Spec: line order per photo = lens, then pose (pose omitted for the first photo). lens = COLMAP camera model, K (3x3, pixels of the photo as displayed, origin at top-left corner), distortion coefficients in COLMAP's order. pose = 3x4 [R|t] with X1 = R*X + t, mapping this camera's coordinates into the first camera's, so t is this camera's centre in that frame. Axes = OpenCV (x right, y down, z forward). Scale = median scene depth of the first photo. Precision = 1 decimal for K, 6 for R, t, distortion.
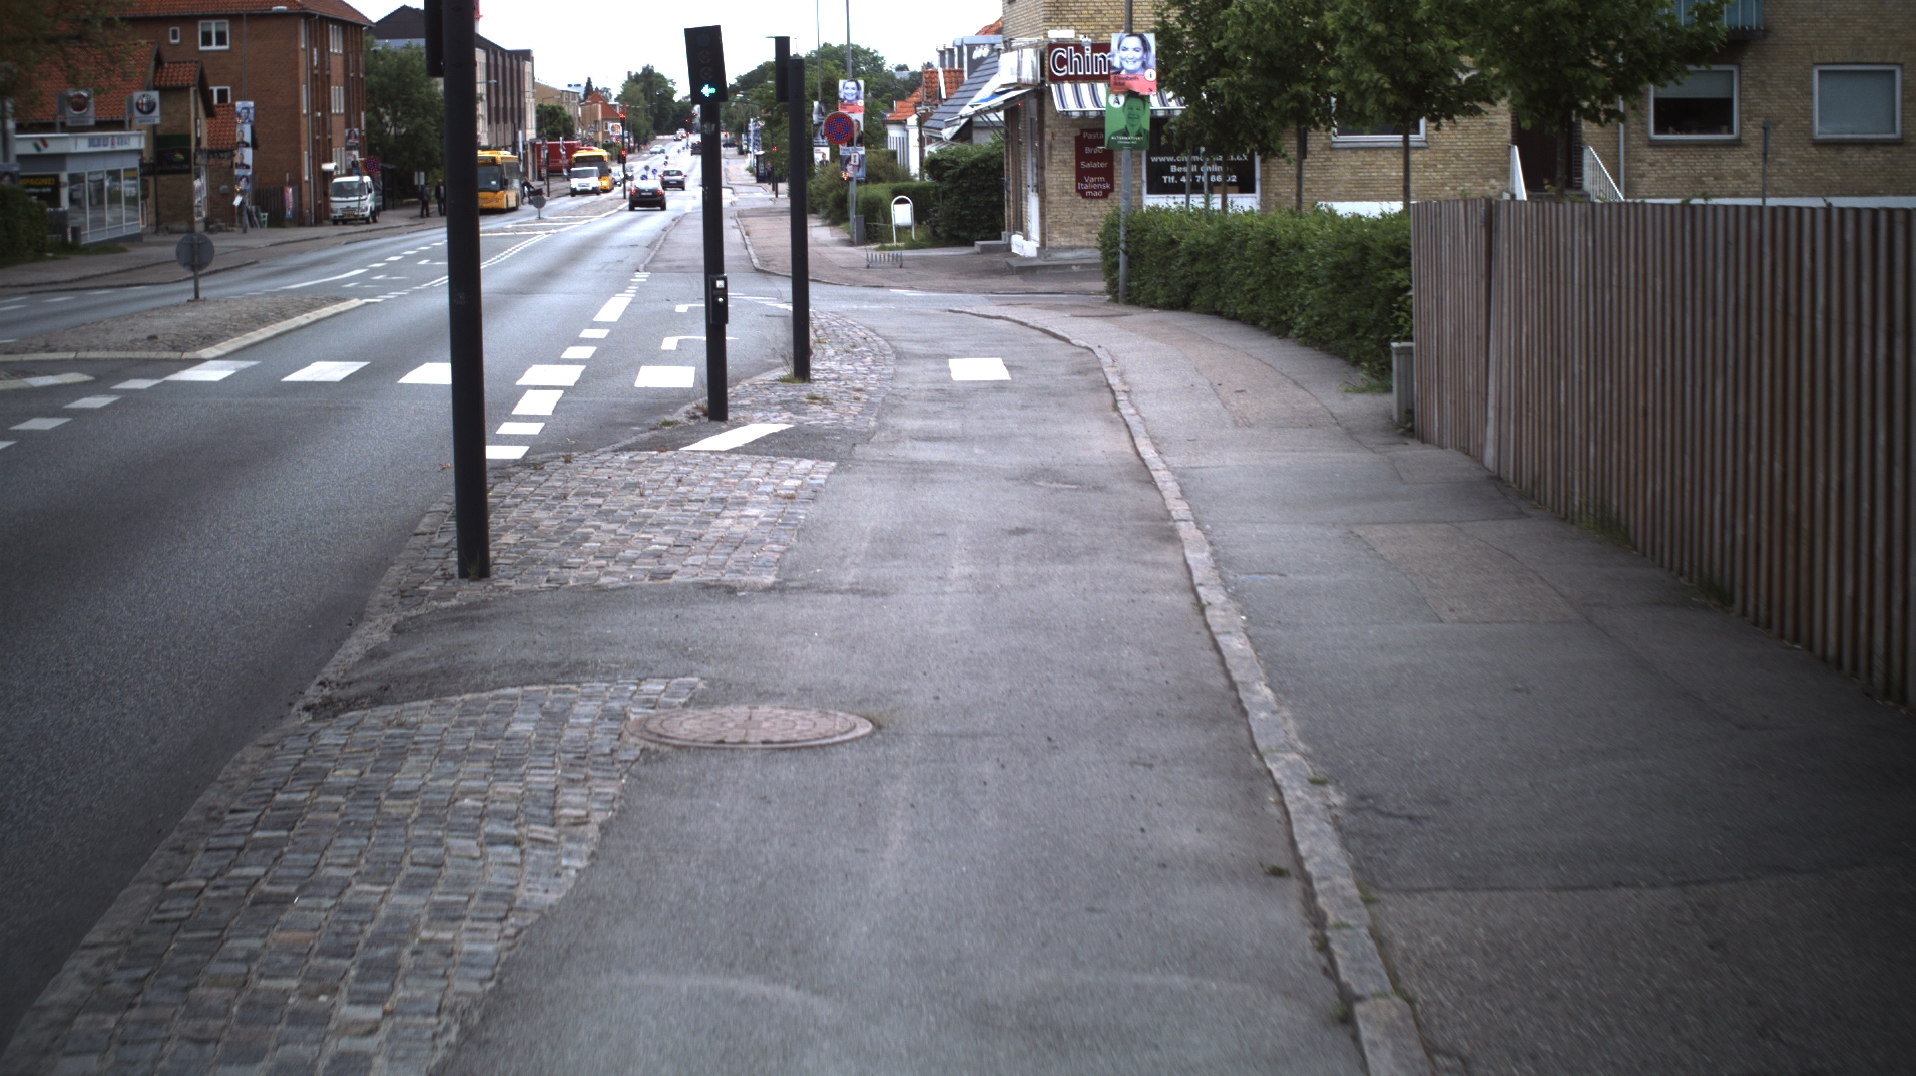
lens RADIAL K [[3414.3, 0, 958.0], [0, 3414.3, 538.0], [0, 0, 1]] dist [-0.281742, 0.286051]
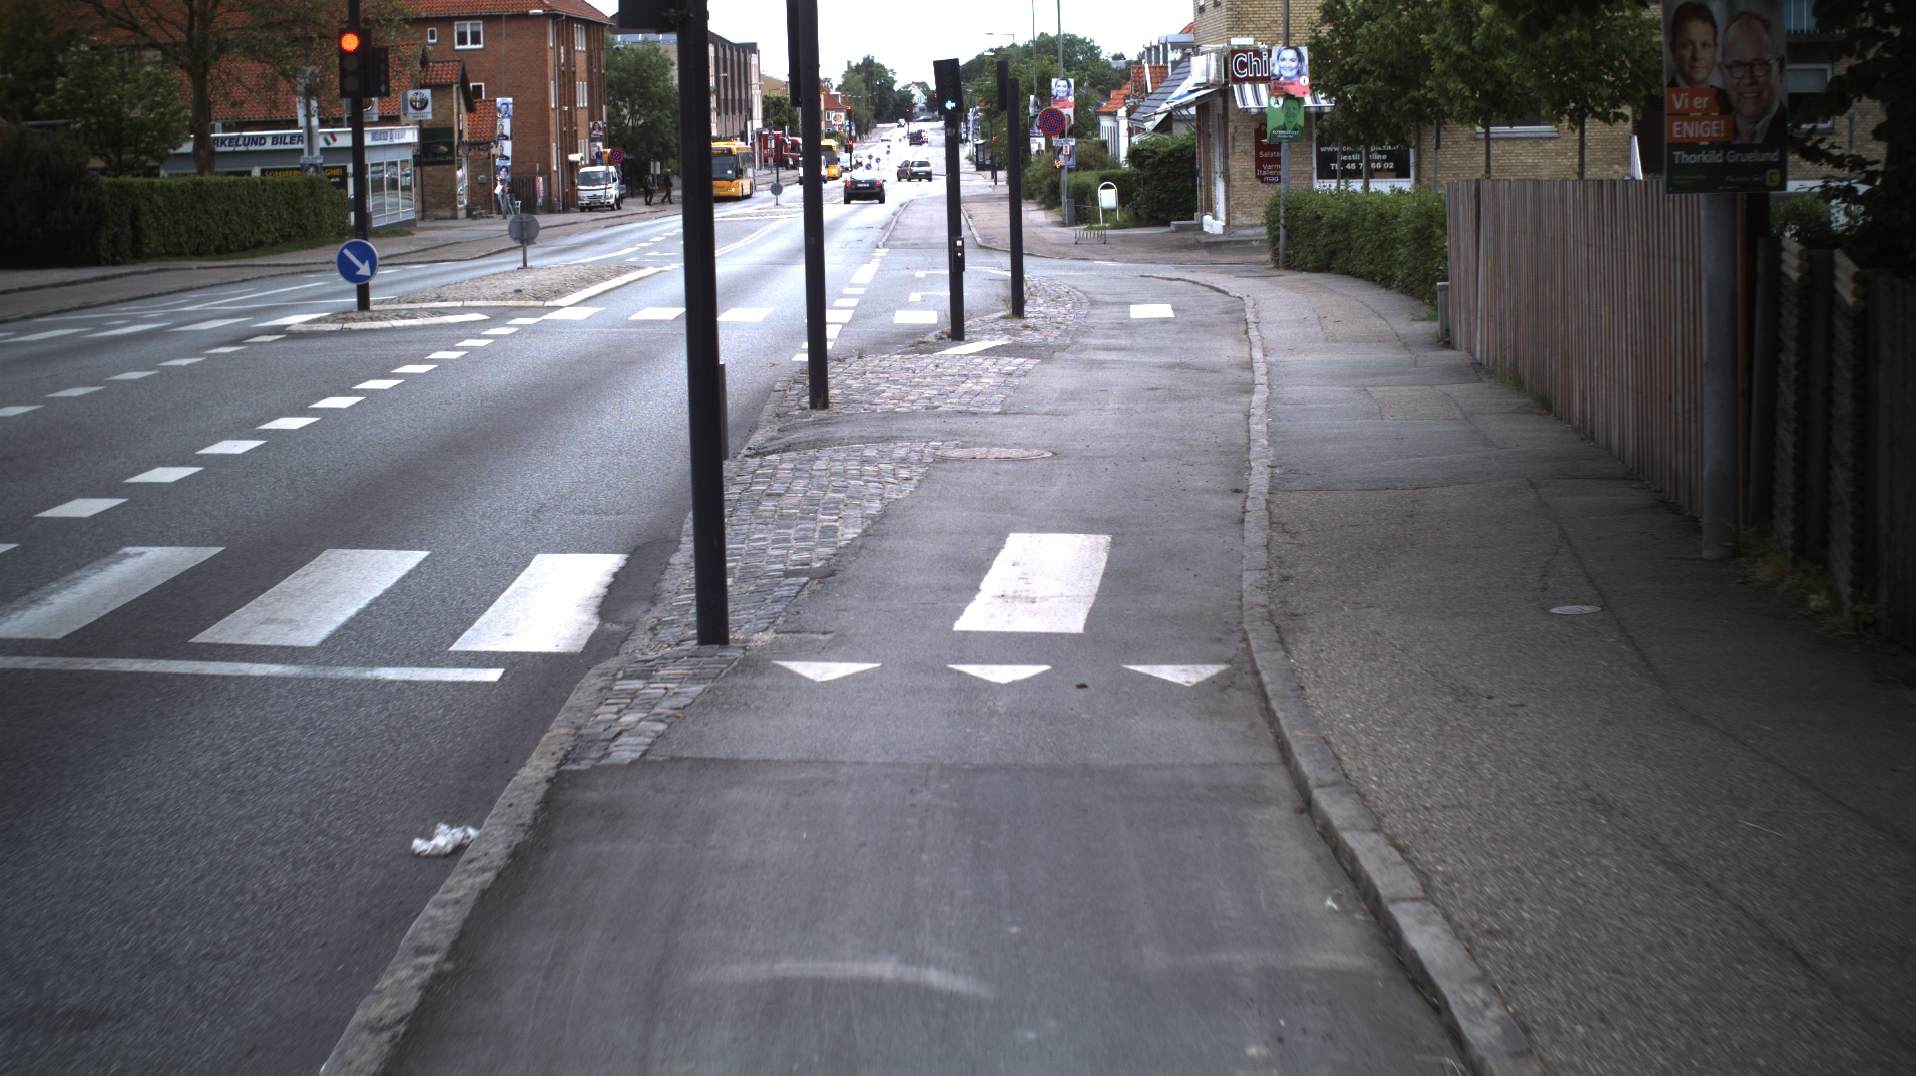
lens RADIAL K [[3414.3, 0, 958.0], [0, 3414.3, 538.0], [0, 0, 1]] dist [-0.281742, 0.286051]
pose [[0.997935, -0.000740, -0.064224, 0.007892], [0.000971, 0.999993, 0.003570, 0.016788], [0.064221, -0.003625, 0.997929, -0.160747]]
